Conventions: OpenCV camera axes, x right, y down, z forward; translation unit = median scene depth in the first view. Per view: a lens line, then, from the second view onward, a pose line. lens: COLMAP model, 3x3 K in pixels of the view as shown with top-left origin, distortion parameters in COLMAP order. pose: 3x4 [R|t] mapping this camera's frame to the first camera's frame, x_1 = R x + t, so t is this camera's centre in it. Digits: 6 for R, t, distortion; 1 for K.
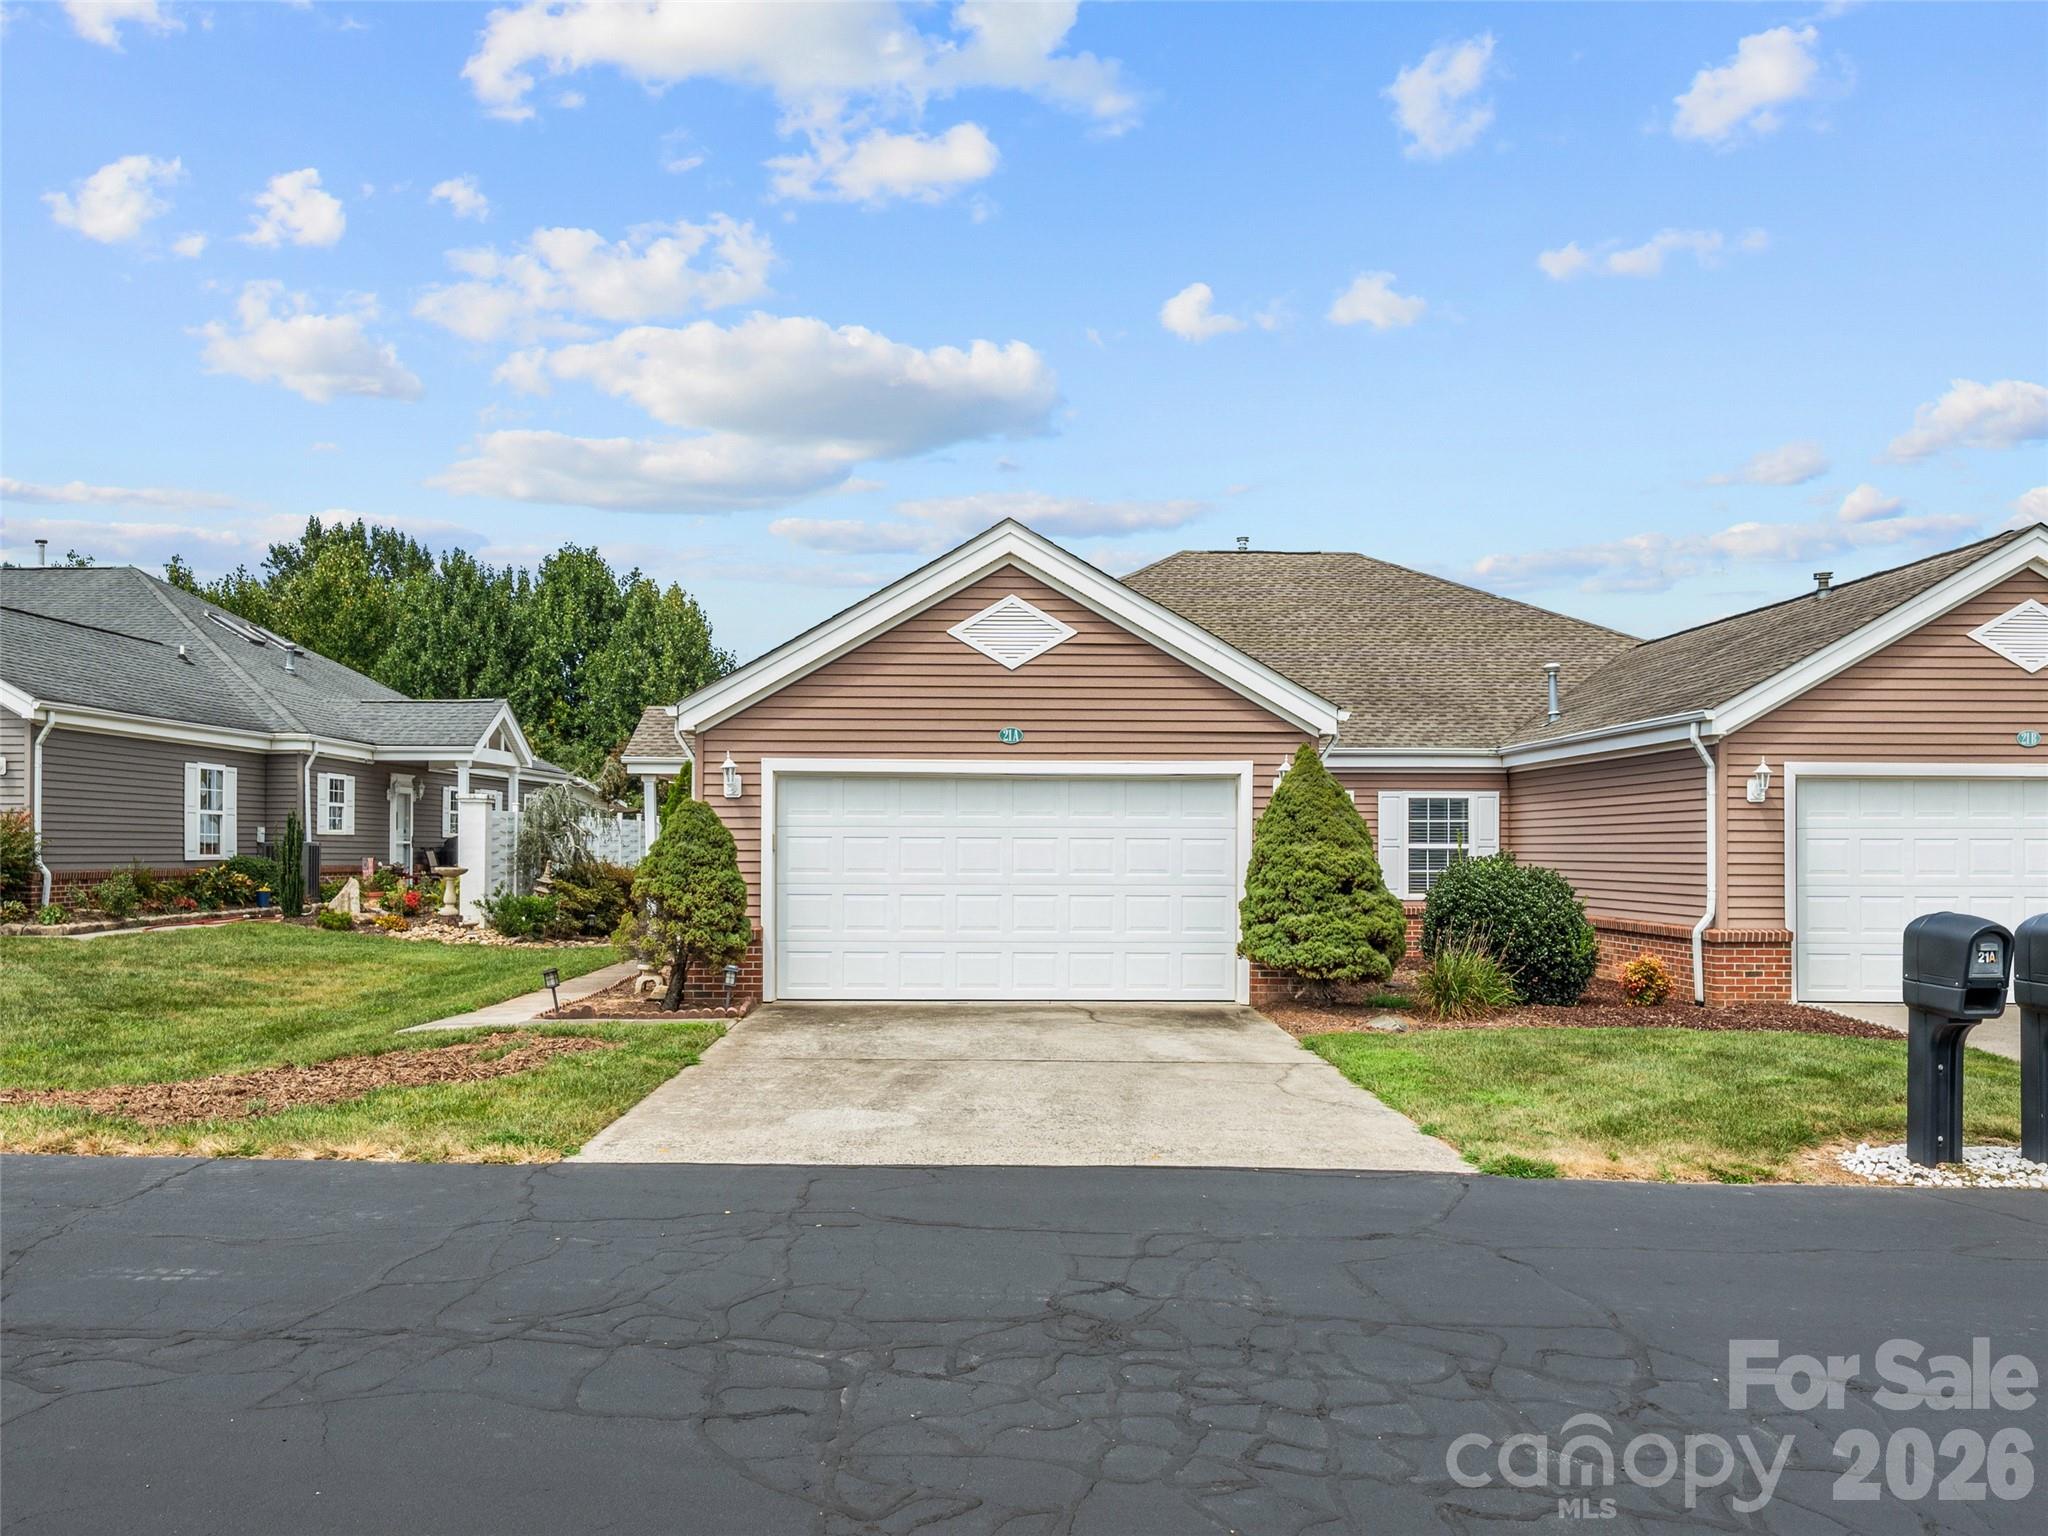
lens RADIAL K [[1603.1, 0, 1024.6], [0, 1603.1, 829.2], [0, 0, 1]] dist [-0.008193, 0.000370]
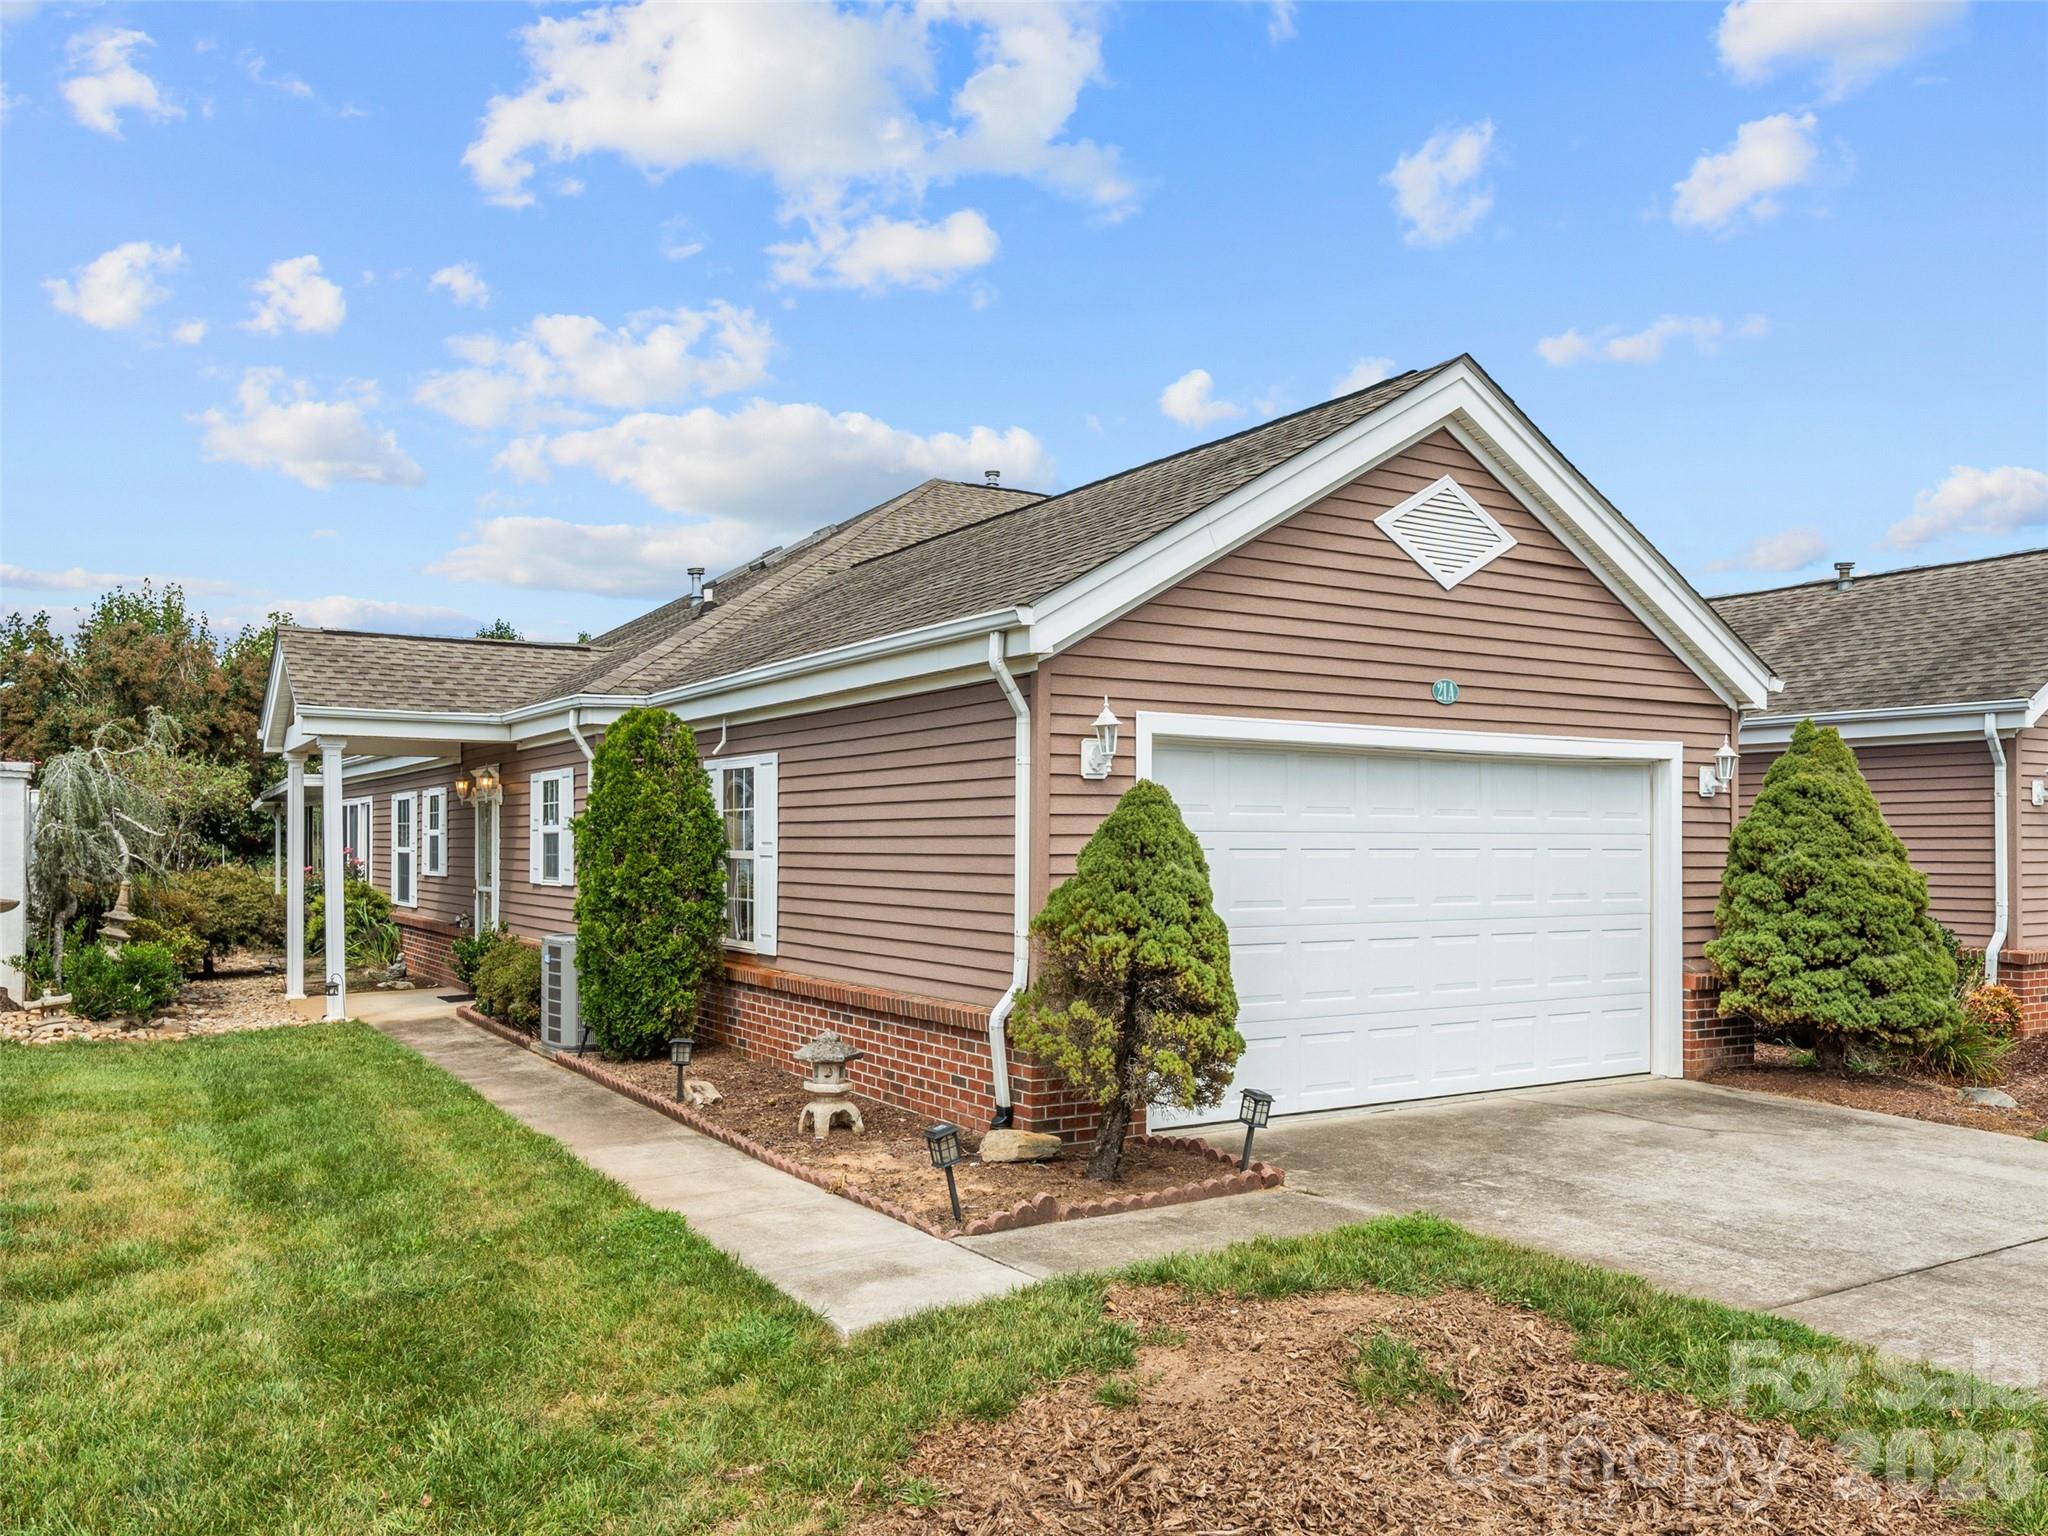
lens RADIAL K [[1603.1, 0, 1024.6], [0, 1603.1, 829.2], [0, 0, 1]] dist [-0.008193, 0.000370]
pose [[0.861281, 0.002774, 0.508121, -0.486128], [-0.005094, 0.999982, 0.003175, -0.003862], [-0.508103, -0.005323, 0.861280, 0.527072]]
